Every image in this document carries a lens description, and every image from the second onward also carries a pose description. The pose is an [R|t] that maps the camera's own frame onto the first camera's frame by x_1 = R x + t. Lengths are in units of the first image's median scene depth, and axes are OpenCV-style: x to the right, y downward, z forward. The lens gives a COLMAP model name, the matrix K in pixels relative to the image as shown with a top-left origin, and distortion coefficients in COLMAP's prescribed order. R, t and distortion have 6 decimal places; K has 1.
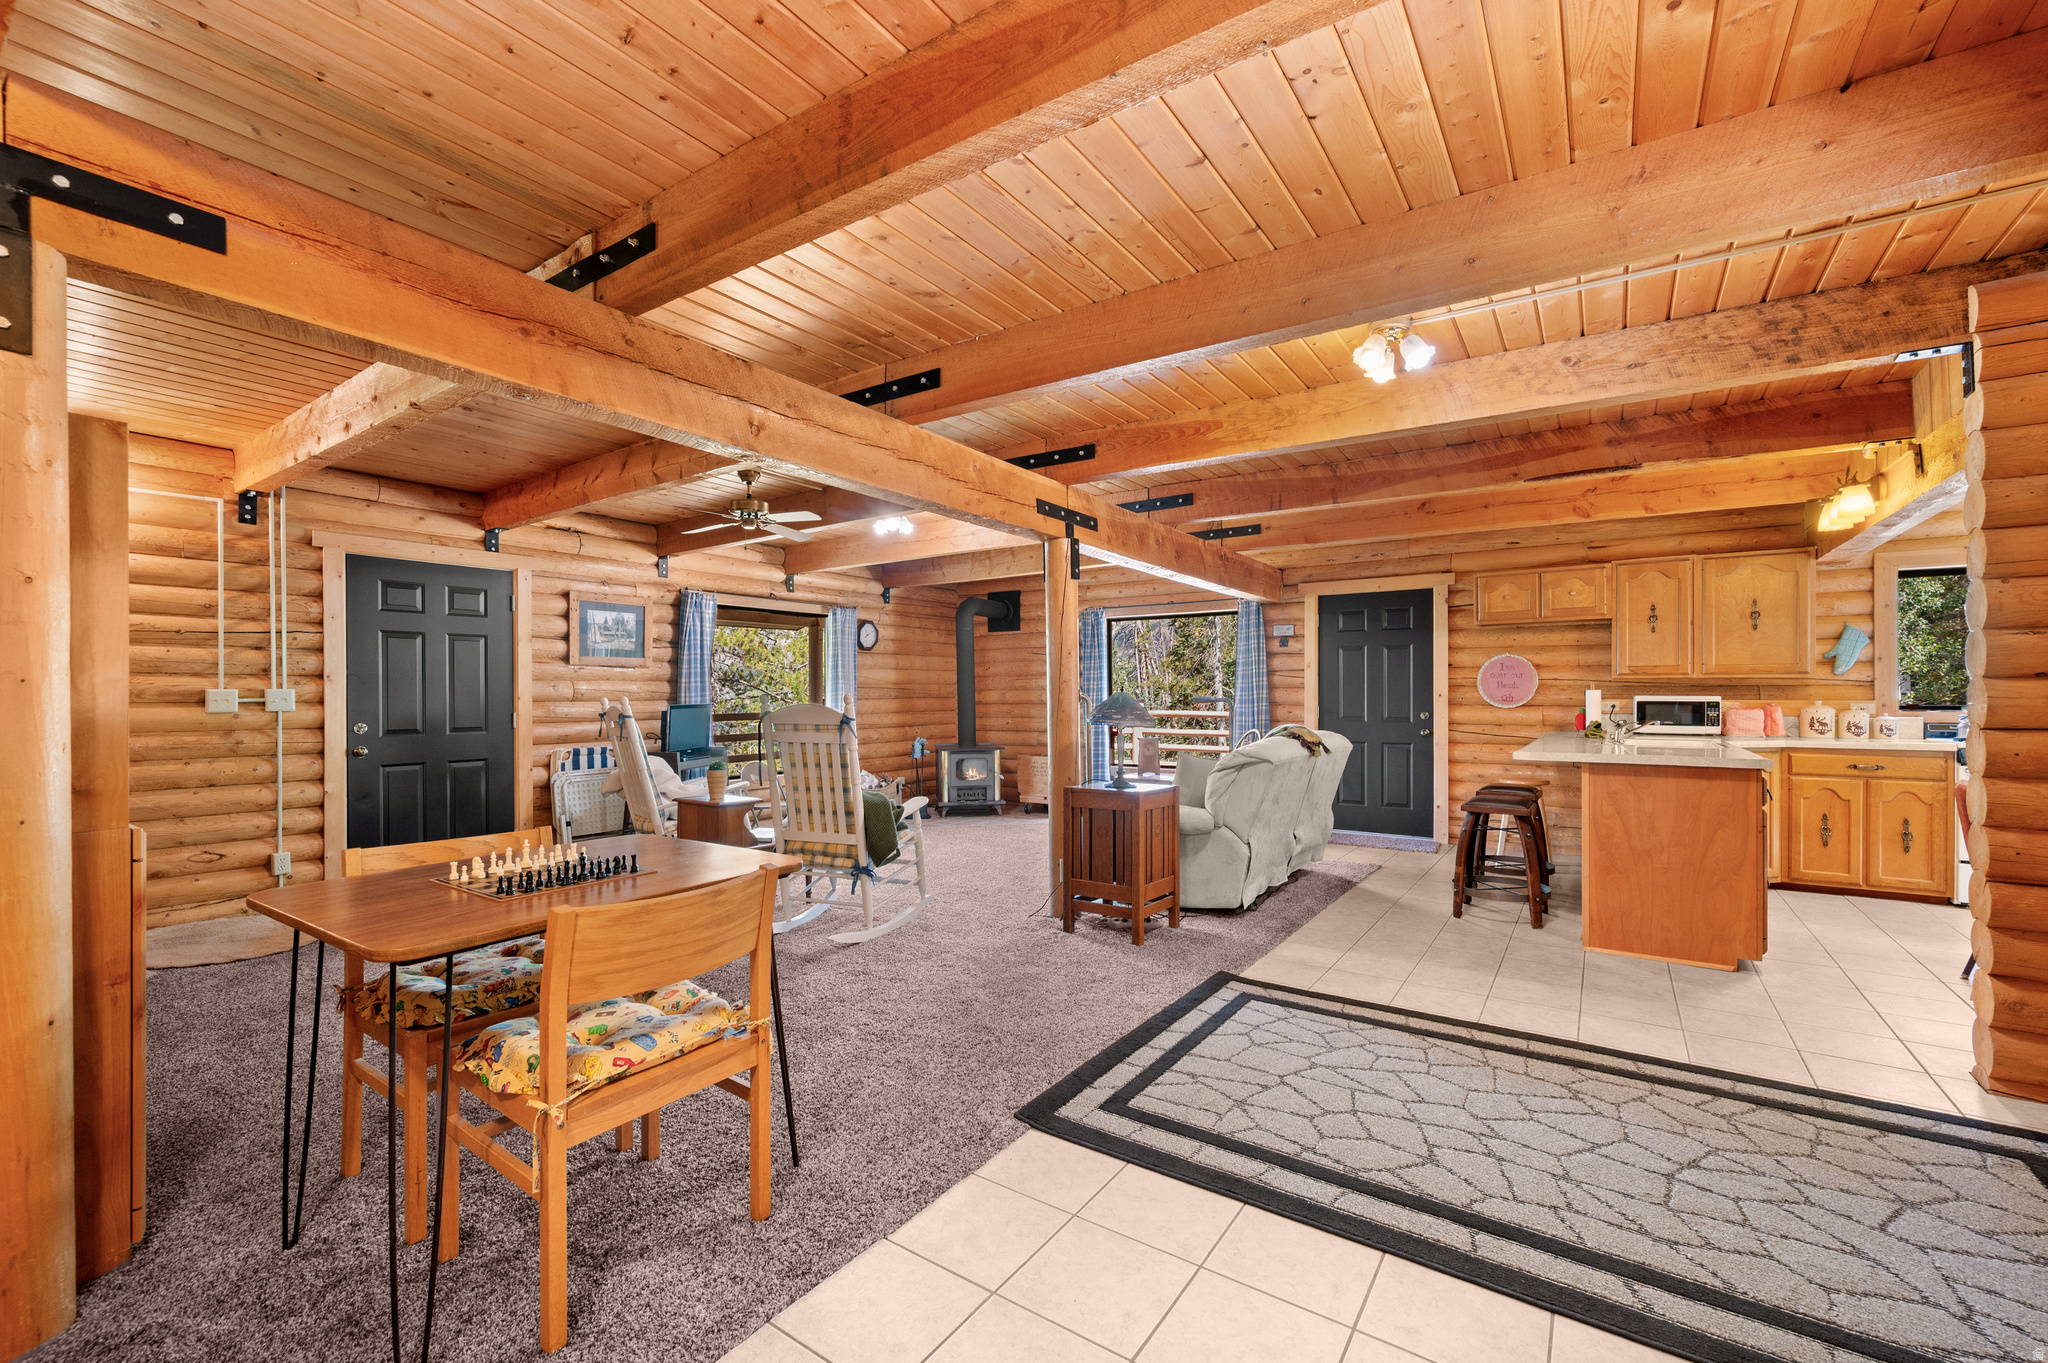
lens RADIAL K [[846.1, 0, 1030.2], [0, 846.1, 695.2], [0, 0, 1]] dist [-0.000916, -0.000161]
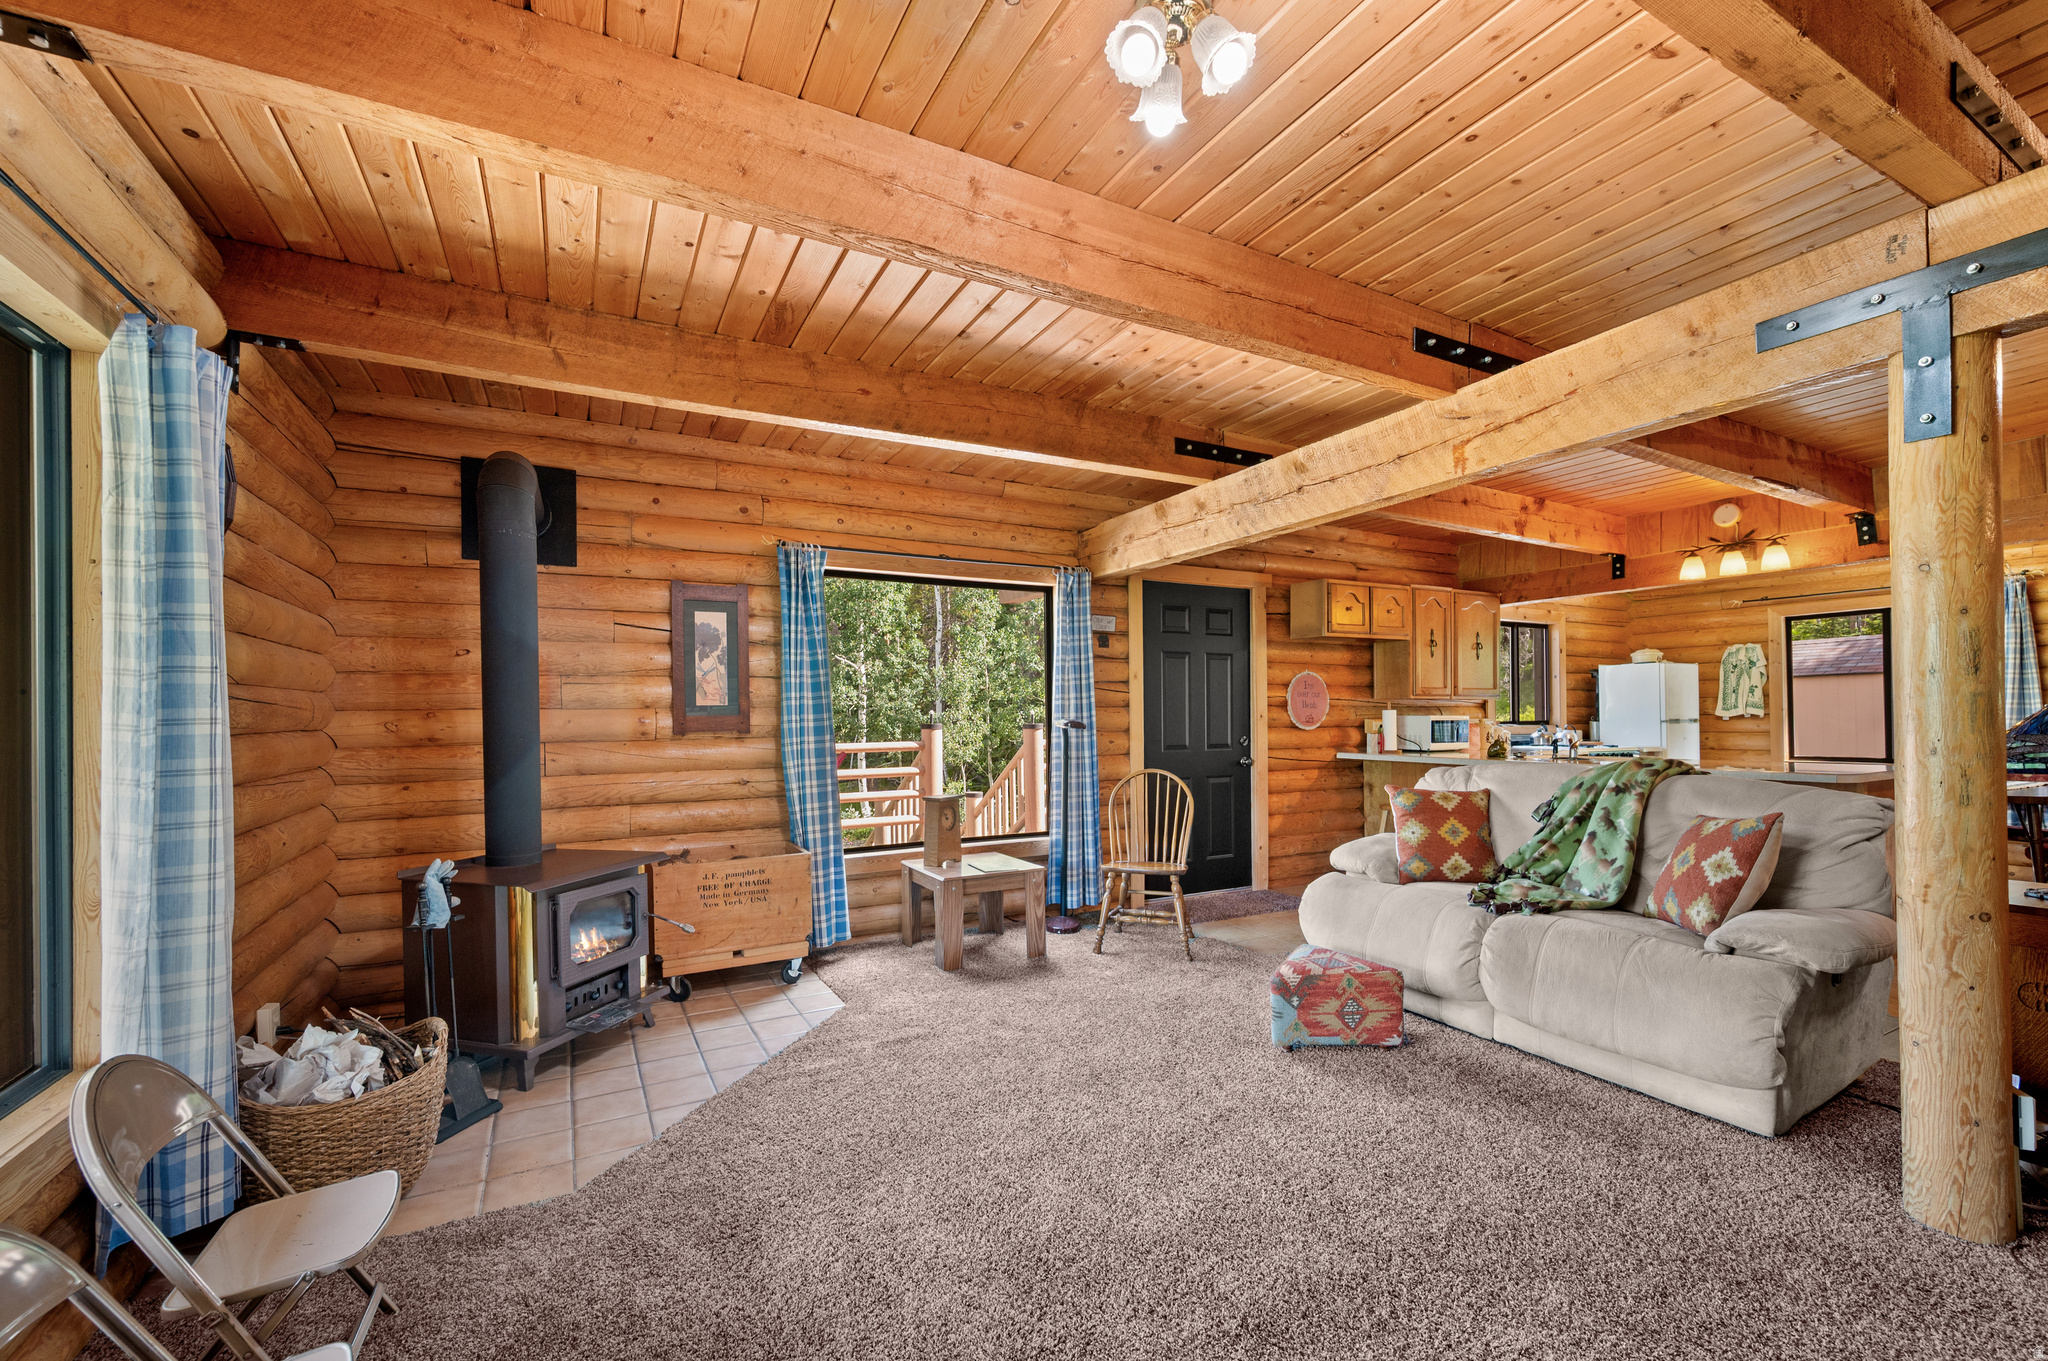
lens RADIAL K [[827.2, 0, 1033.5], [0, 827.2, 706.1], [0, 0, 1]] dist [-0.002051, -0.000464]
pose [[0.465246, 0.006812, 0.885155, -0.383897], [0.006986, 0.999911, -0.011366, -0.002471], [-0.885154, 0.011472, 0.465157, 0.876907]]
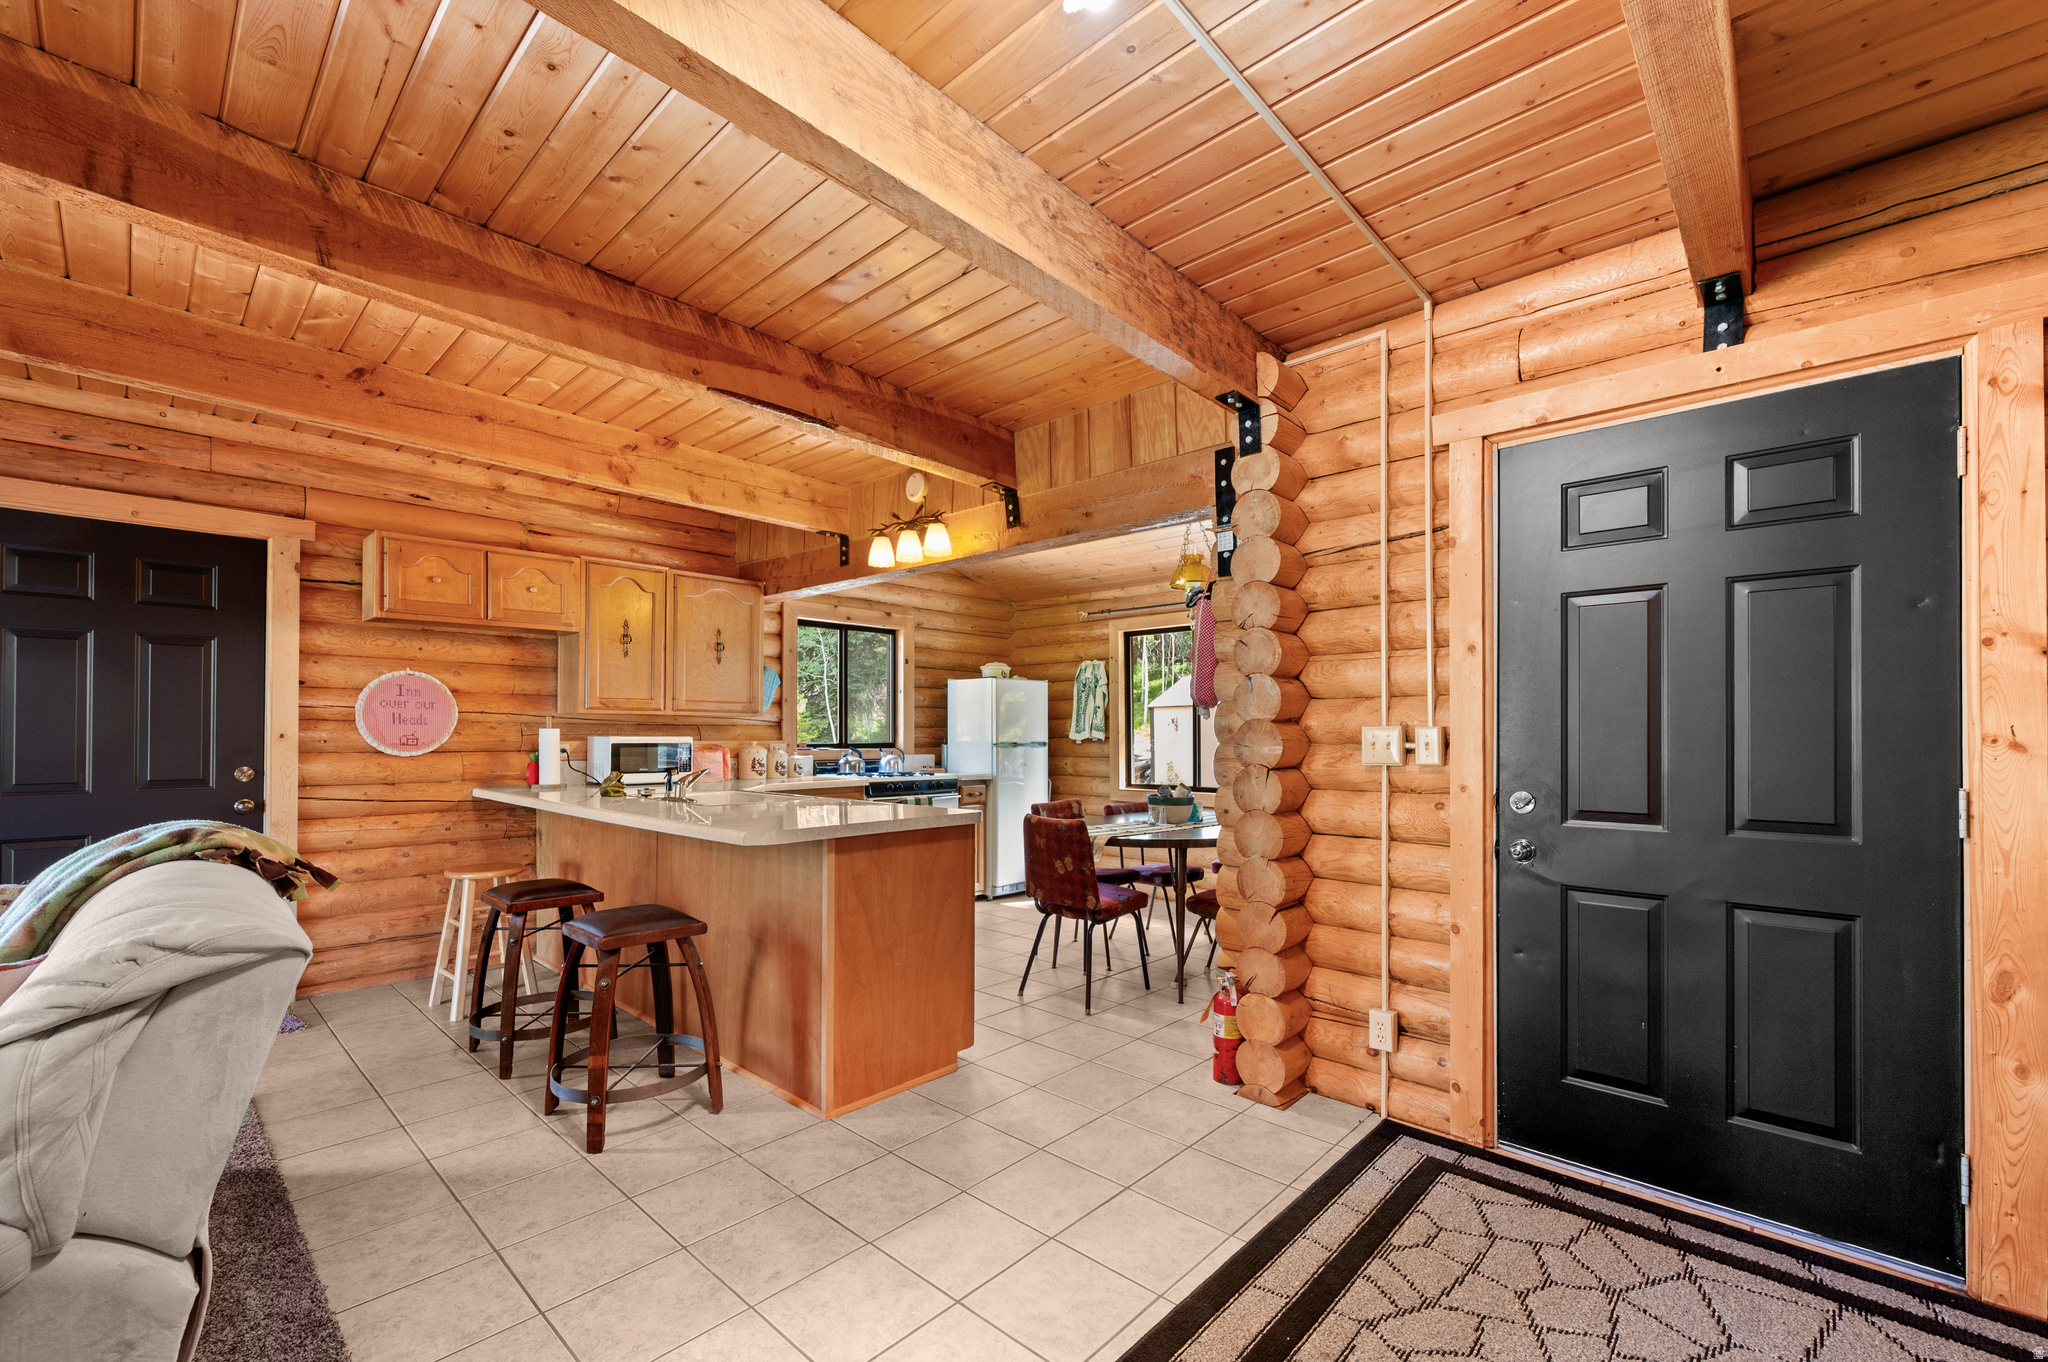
lens RADIAL K [[850.4, 0, 1022.8], [0, 850.4, 728.9], [0, 0, 1]] dist [0.000465, -0.000088]
pose [[0.150378, 0.005524, 0.988613, 0.006575], [-0.001208, 0.999985, -0.005403, -0.002316], [-0.988628, -0.000382, 0.150382, 0.468442]]
